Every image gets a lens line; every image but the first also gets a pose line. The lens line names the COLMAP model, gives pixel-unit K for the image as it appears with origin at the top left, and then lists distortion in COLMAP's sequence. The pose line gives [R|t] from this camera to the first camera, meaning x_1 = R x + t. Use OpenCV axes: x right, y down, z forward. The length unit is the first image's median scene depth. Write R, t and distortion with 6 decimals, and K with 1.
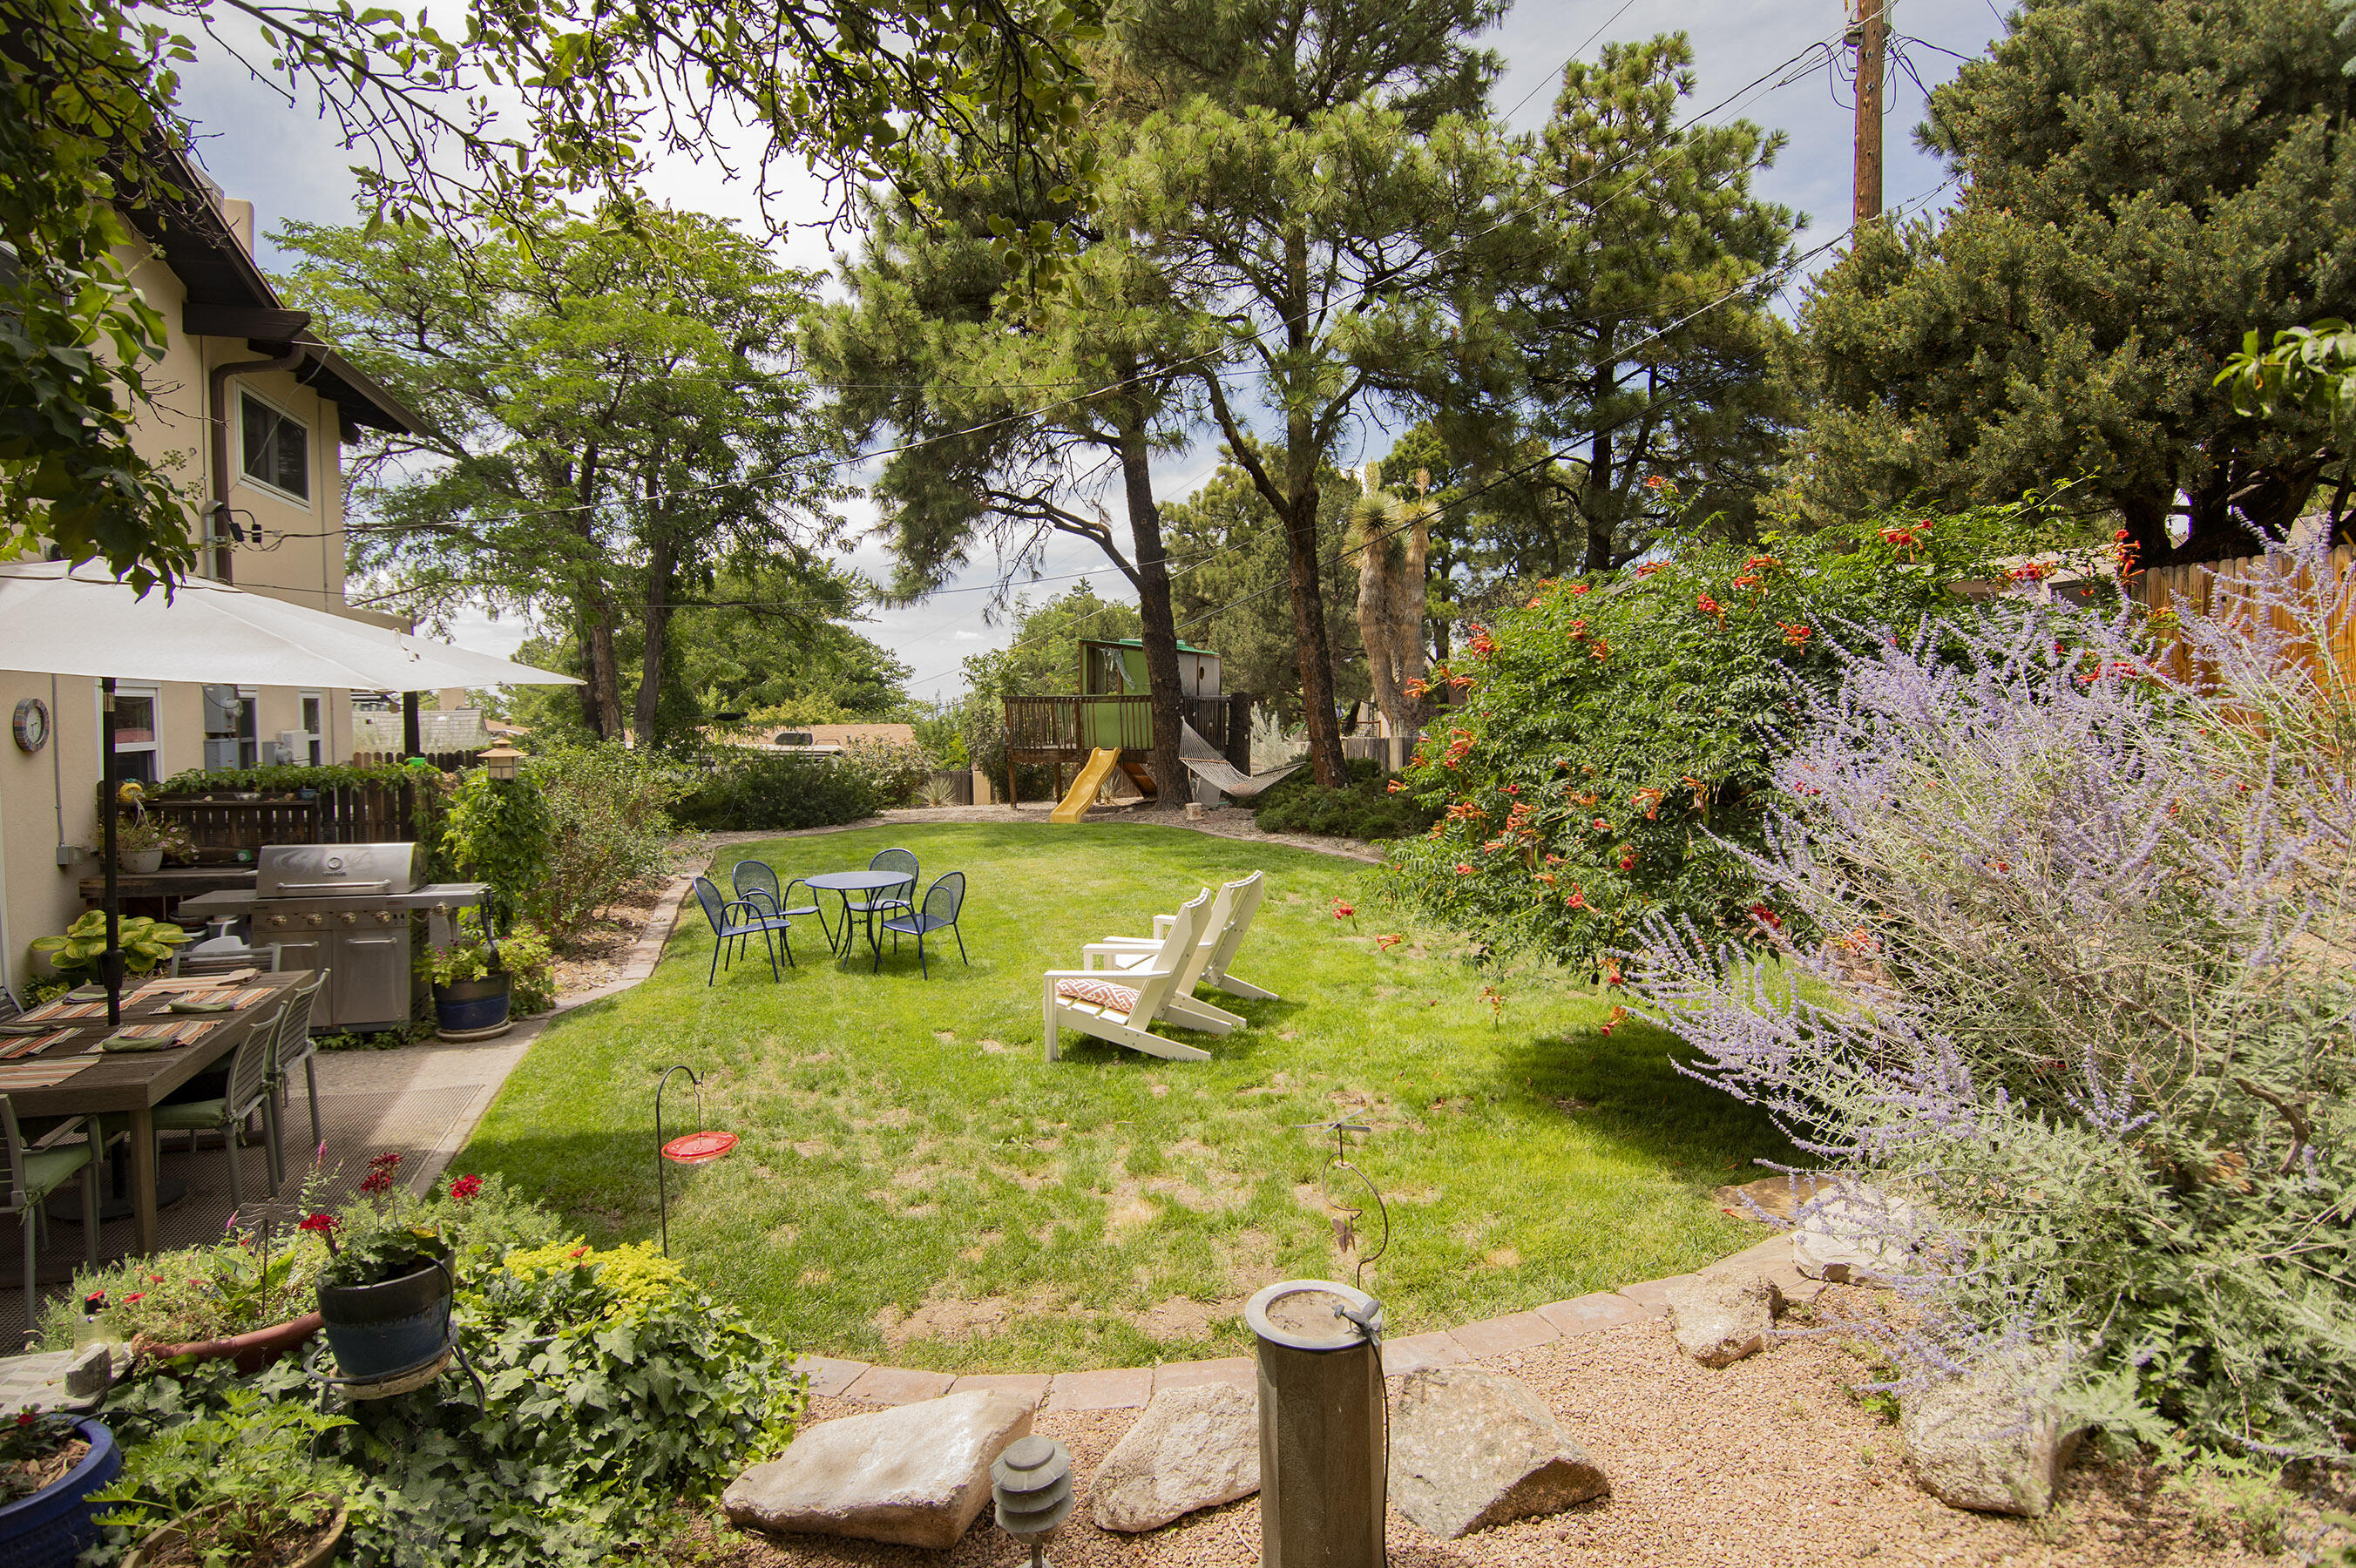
lens RADIAL K [[1217.0, 0, 1178.3], [0, 1217.0, 766.3], [0, 0, 1]] dist [0.056627, -0.060483]
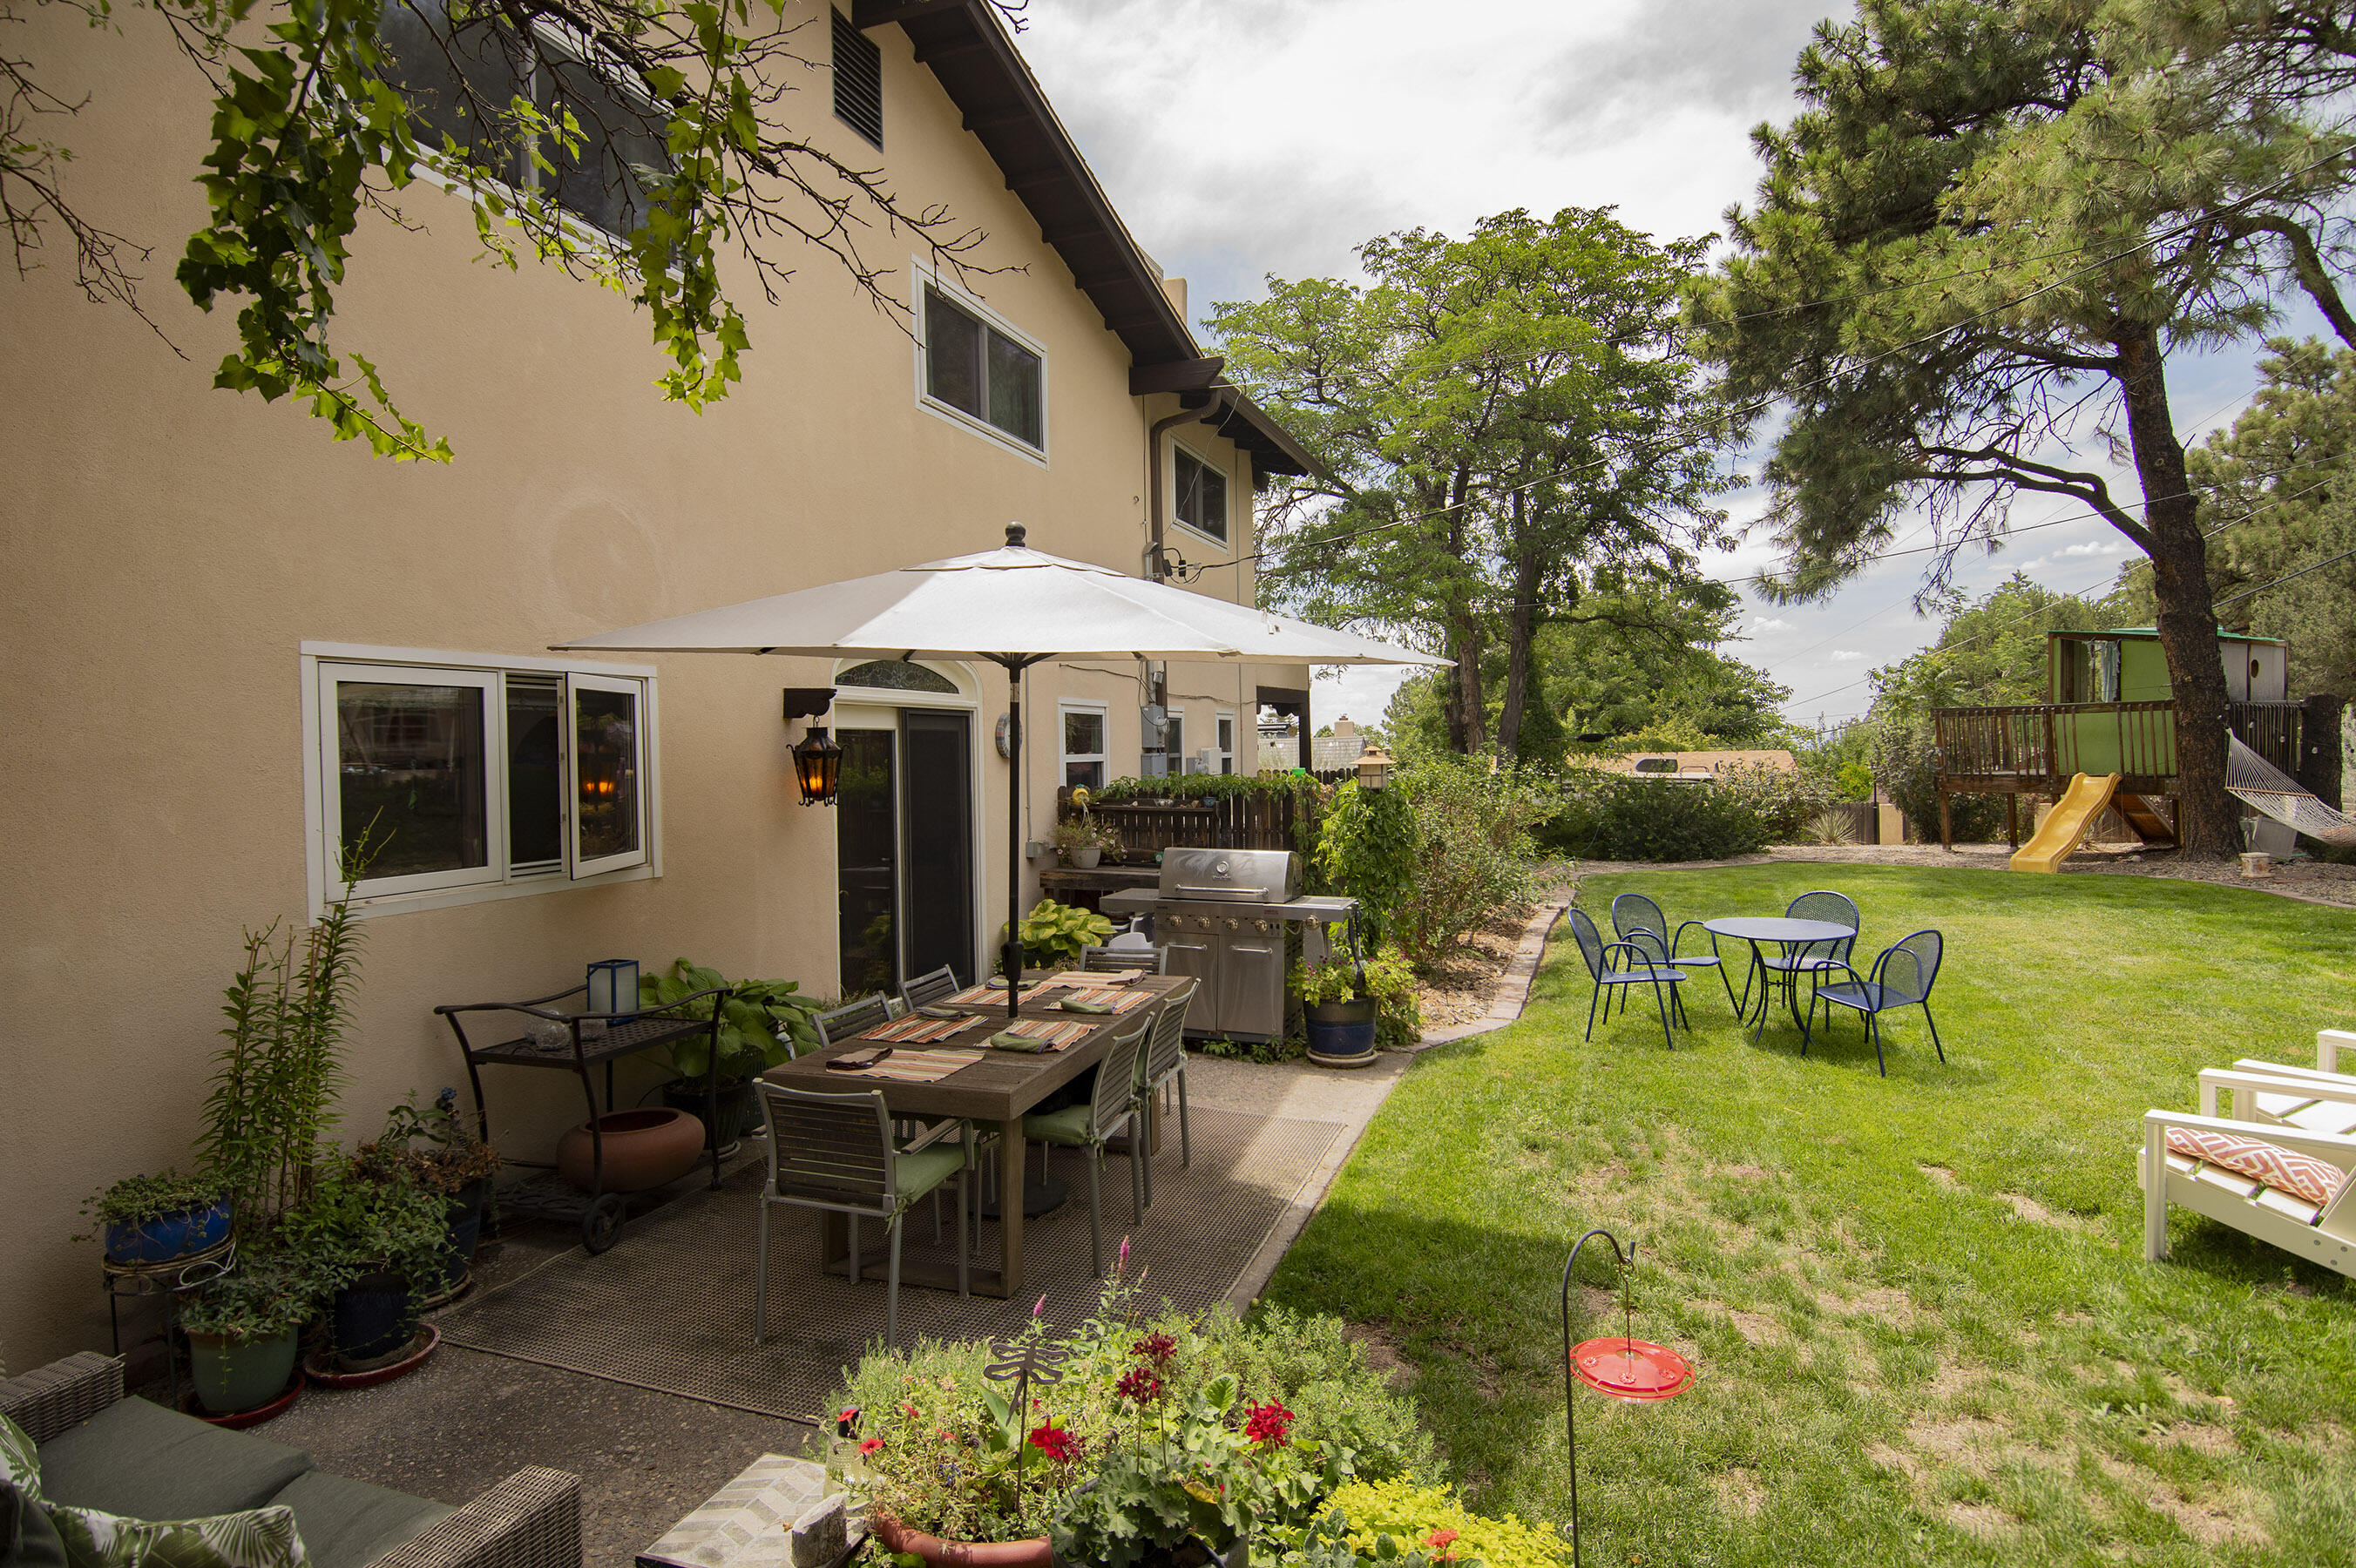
lens RADIAL K [[1217.0, 0, 1178.3], [0, 1217.0, 766.3], [0, 0, 1]] dist [0.056627, -0.060483]
pose [[0.784265, 0.001078, -0.620425, -0.063314], [-0.017488, 0.999640, -0.020369, 0.010778], [0.620179, 0.026825, 0.784001, 0.129354]]
